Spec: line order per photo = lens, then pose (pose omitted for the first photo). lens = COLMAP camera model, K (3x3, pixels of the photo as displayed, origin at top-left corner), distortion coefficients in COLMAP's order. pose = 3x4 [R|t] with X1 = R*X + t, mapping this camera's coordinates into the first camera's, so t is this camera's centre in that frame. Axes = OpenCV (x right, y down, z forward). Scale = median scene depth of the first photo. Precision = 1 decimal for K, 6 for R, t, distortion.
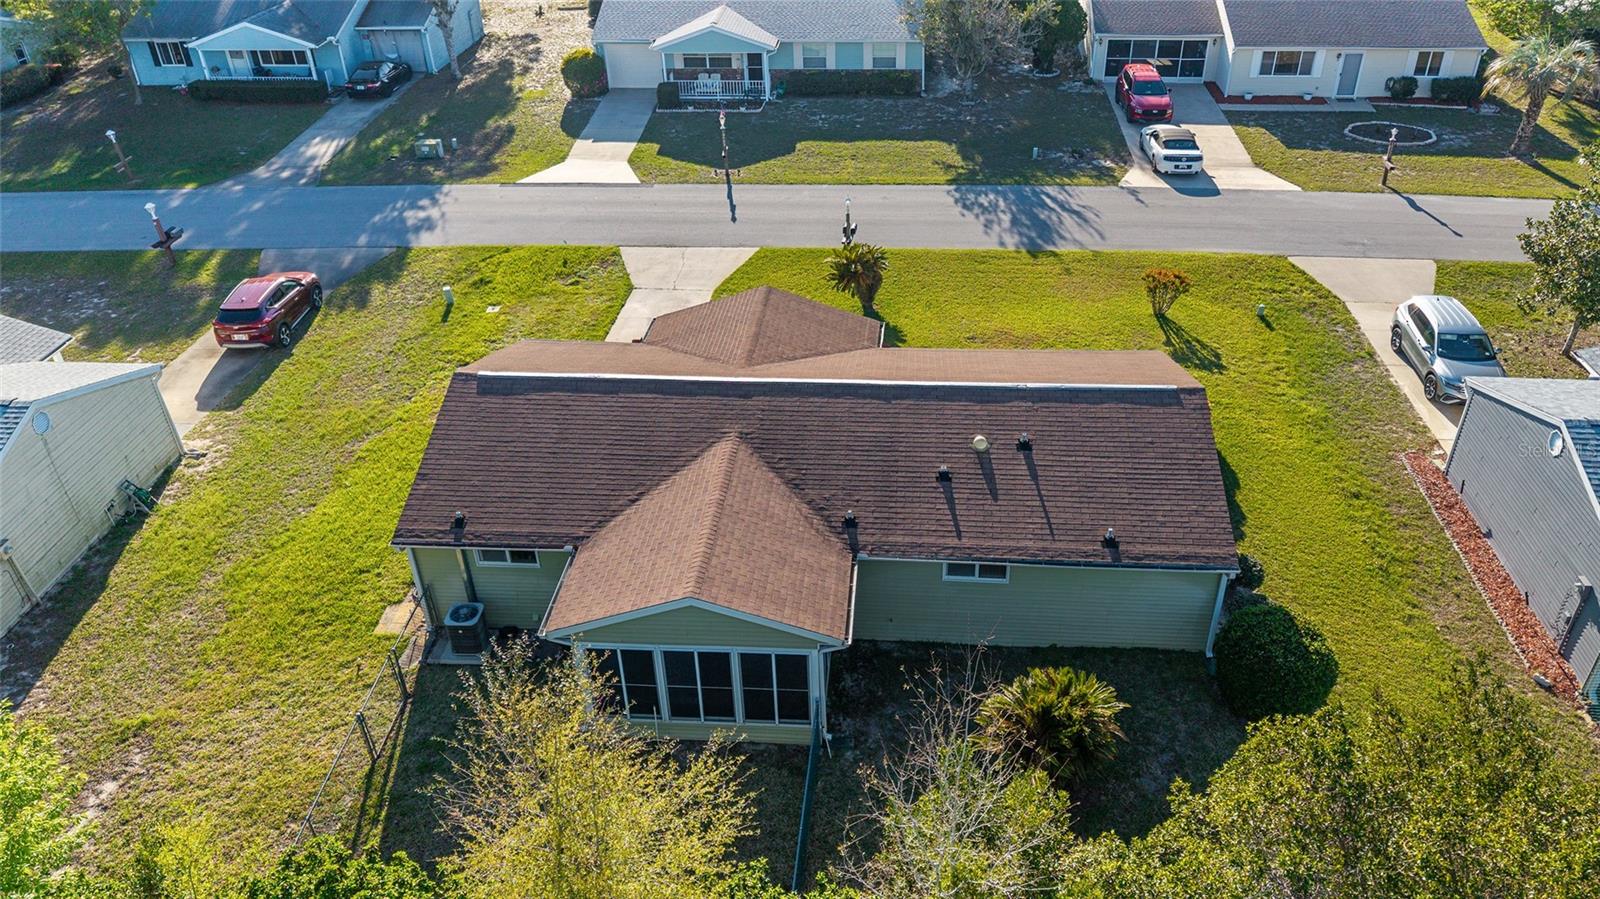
lens RADIAL K [[1122.6, 0, 845.3], [0, 1122.6, 451.8], [0, 0, 1]] dist [0.017877, -0.009796]
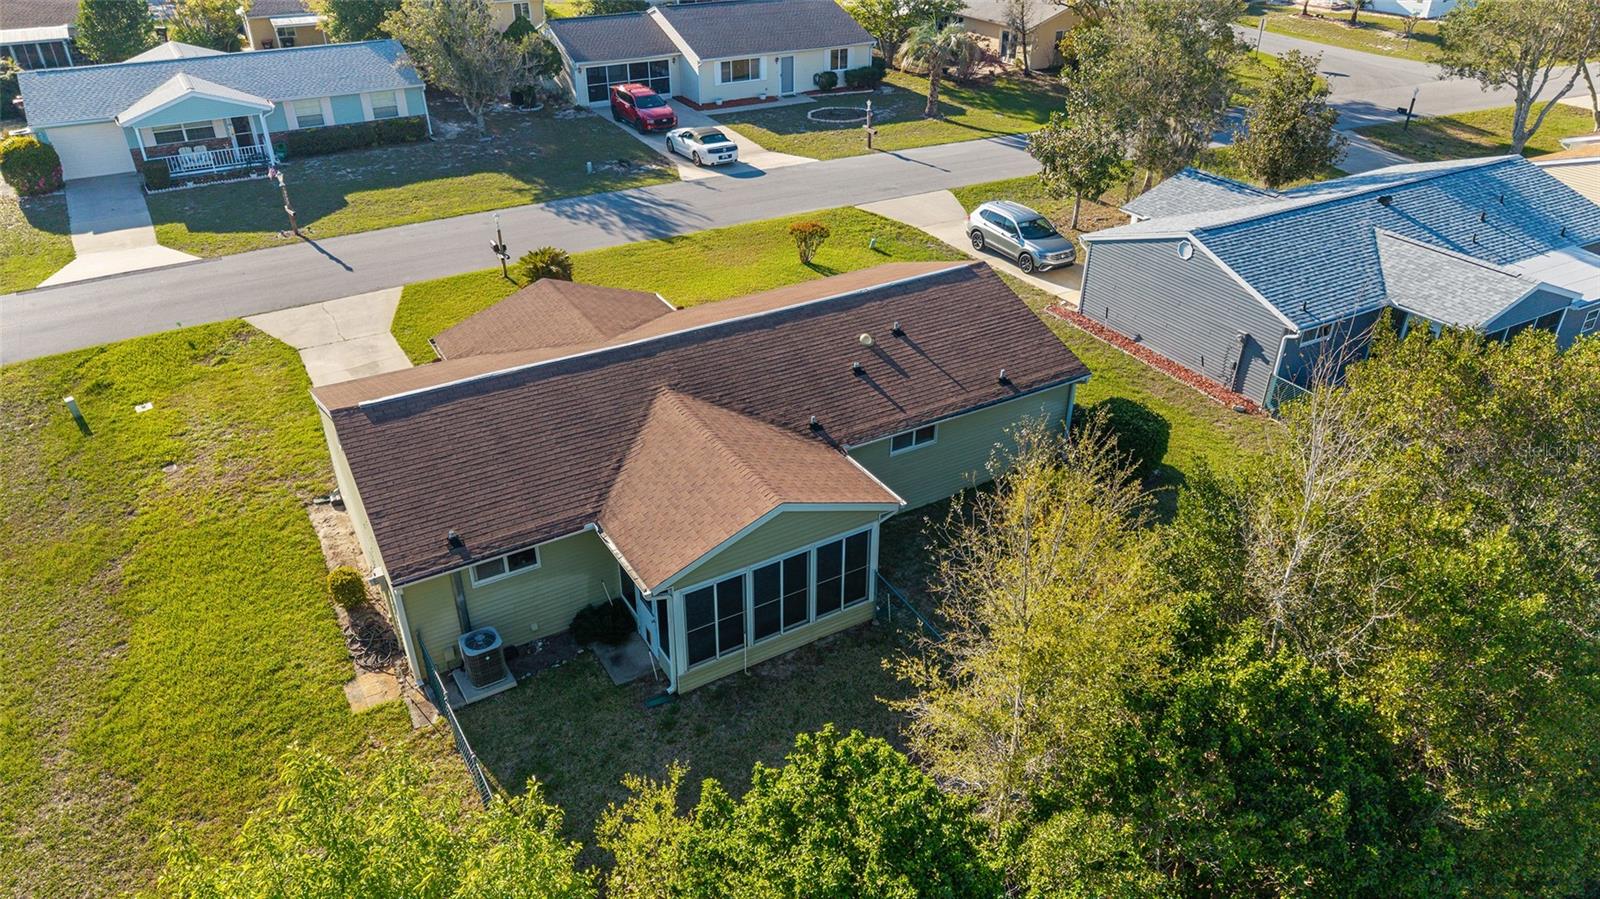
lens RADIAL K [[1064.9, 0, 798.2], [0, 1064.9, 463.2], [0, 0, 1]] dist [0.046947, -0.053095]
pose [[0.828232, -0.280115, 0.485354, -0.249324], [0.300154, 0.953138, 0.037891, 0.025119], [-0.473223, 0.114299, 0.873496, 0.048383]]
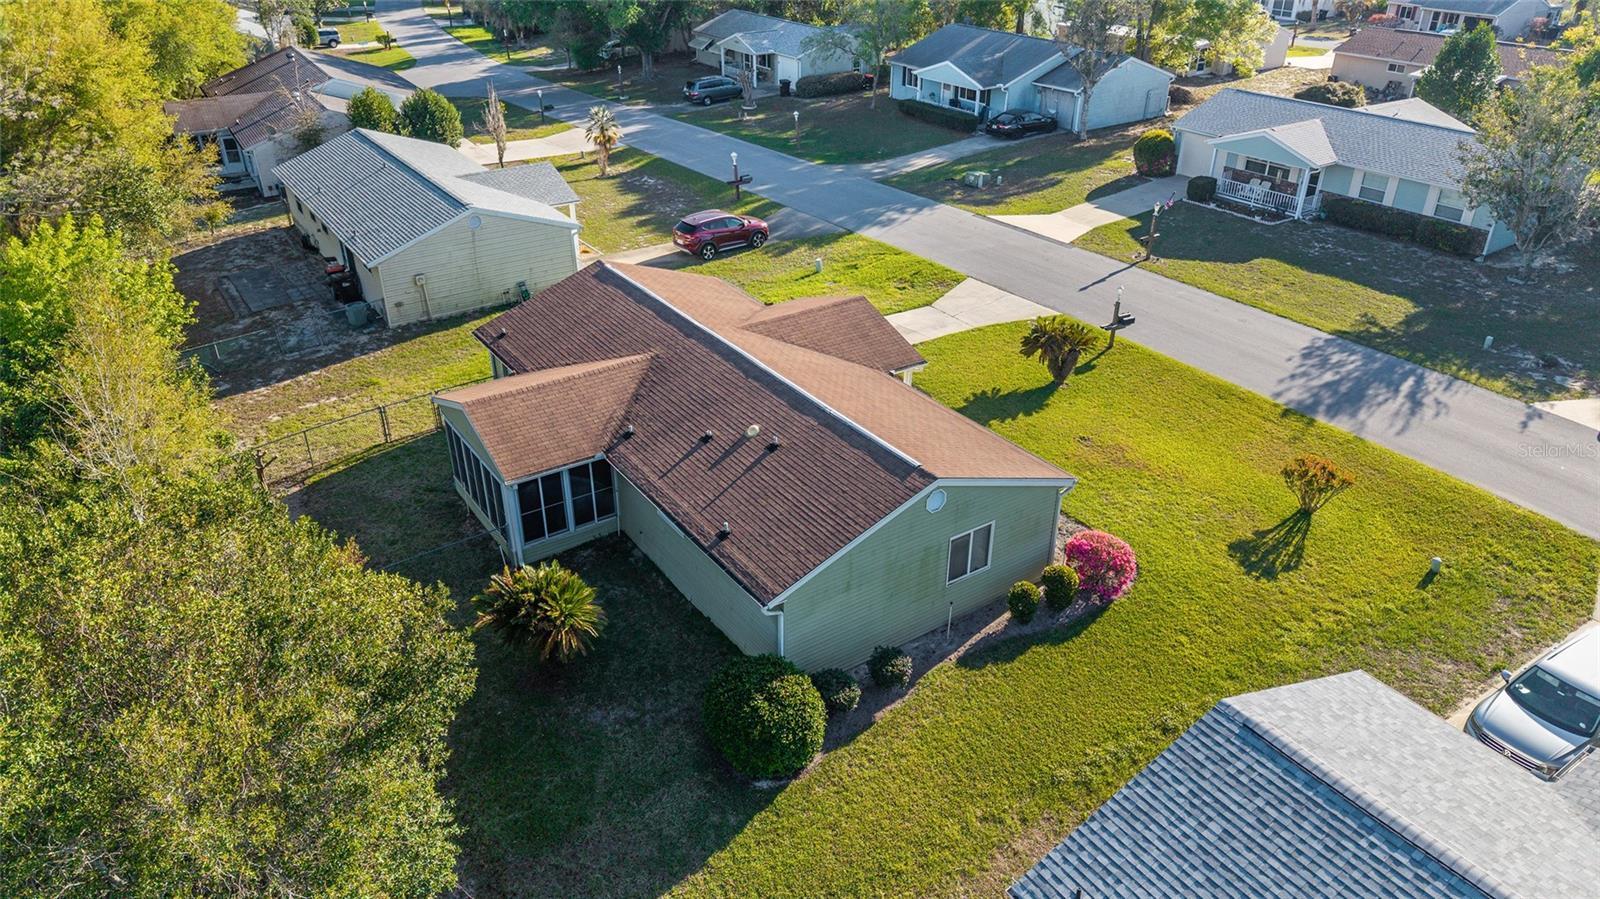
lens RADIAL K [[1064.9, 0, 797.7], [0, 1064.9, 480.1], [0, 0, 1]] dist [0.046947, -0.053095]
pose [[0.615172, 0.413752, -0.671098, 0.439622], [-0.443994, 0.885219, 0.138769, -0.065645], [0.651485, 0.212597, 0.728265, 0.131976]]
